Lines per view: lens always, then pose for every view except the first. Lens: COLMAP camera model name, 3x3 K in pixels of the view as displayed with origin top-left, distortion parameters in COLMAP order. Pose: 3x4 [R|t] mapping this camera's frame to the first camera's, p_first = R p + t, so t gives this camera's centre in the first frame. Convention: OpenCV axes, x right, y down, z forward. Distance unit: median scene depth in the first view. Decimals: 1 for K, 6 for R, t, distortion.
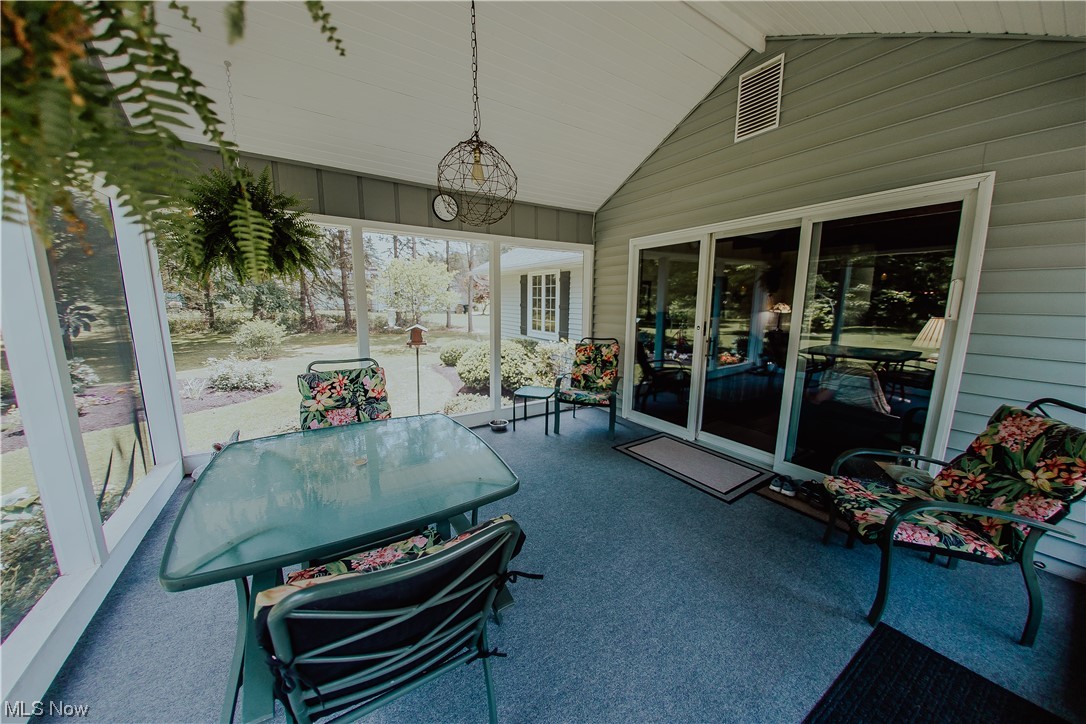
lens RADIAL K [[362.1, 0, 540.5], [0, 362.1, 363.0], [0, 0, 1]] dist [-0.000326, -0.000123]
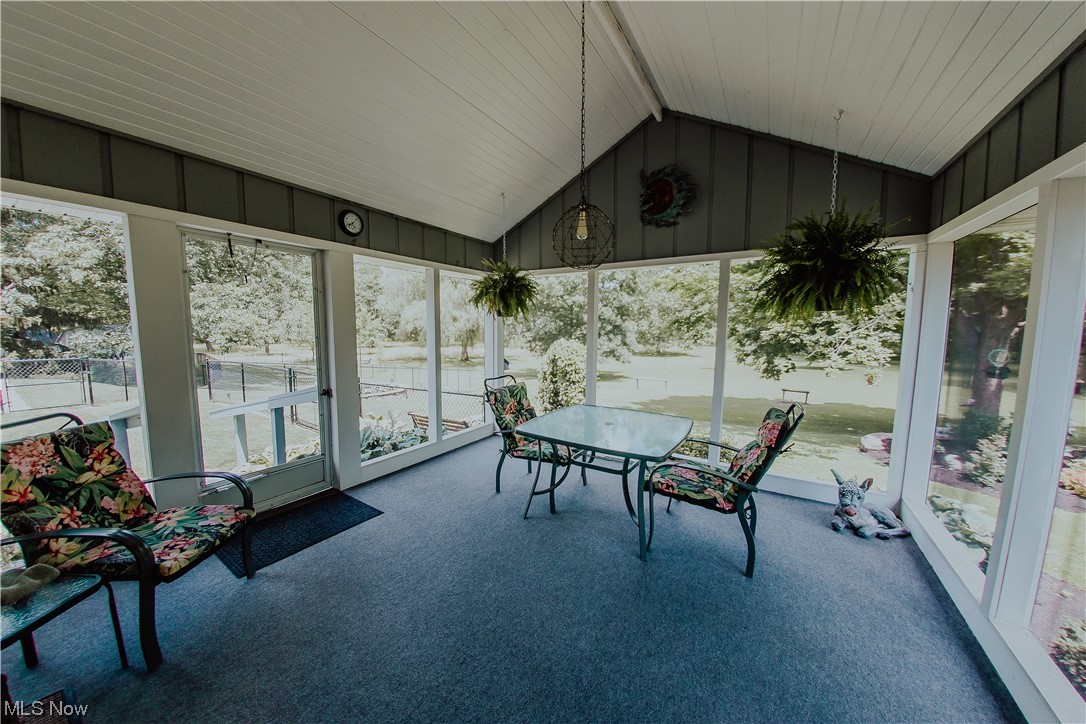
lens RADIAL K [[362.1, 0, 540.5], [0, 362.1, 363.0], [0, 0, 1]] dist [-0.000326, -0.000123]
pose [[-0.882136, 0.022759, -0.470444, 0.243153], [-0.097497, 0.968374, 0.229666, -0.159124], [0.460792, 0.248464, -0.852019, 0.951287]]
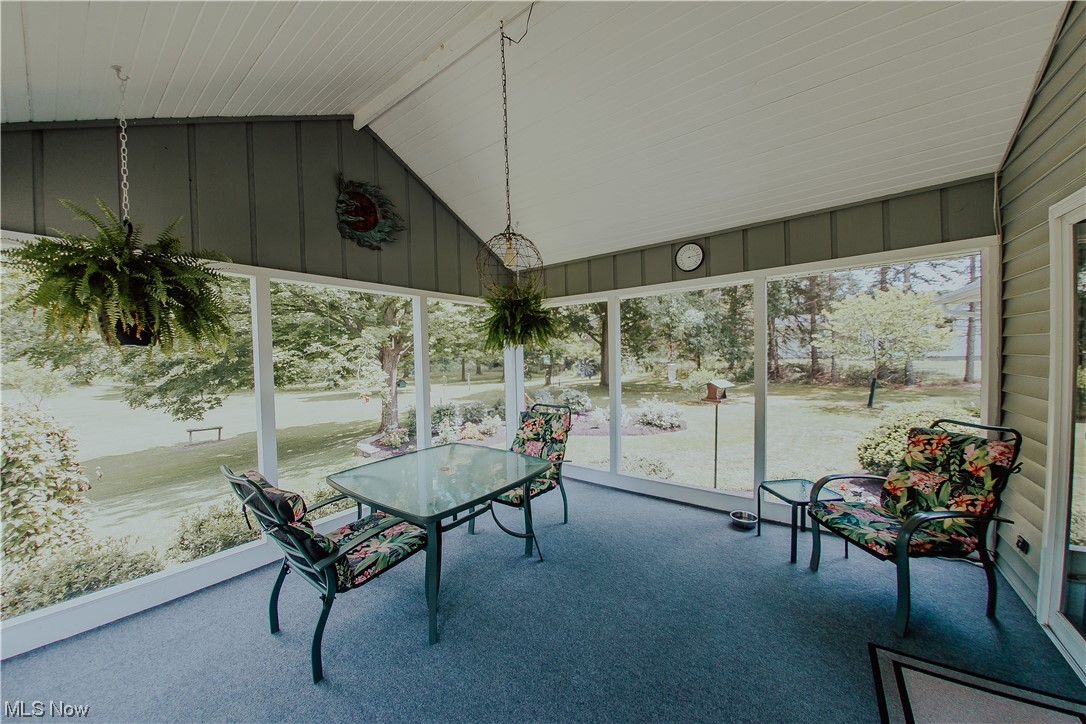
lens RADIAL K [[362.1, 0, 540.5], [0, 362.1, 363.0], [0, 0, 1]] dist [-0.000326, -0.000123]
pose [[0.376883, 0.002178, -0.926258, 0.441588], [-0.123826, 0.991140, -0.048052, -0.062285], [0.917947, 0.132805, 0.373813, 0.318581]]
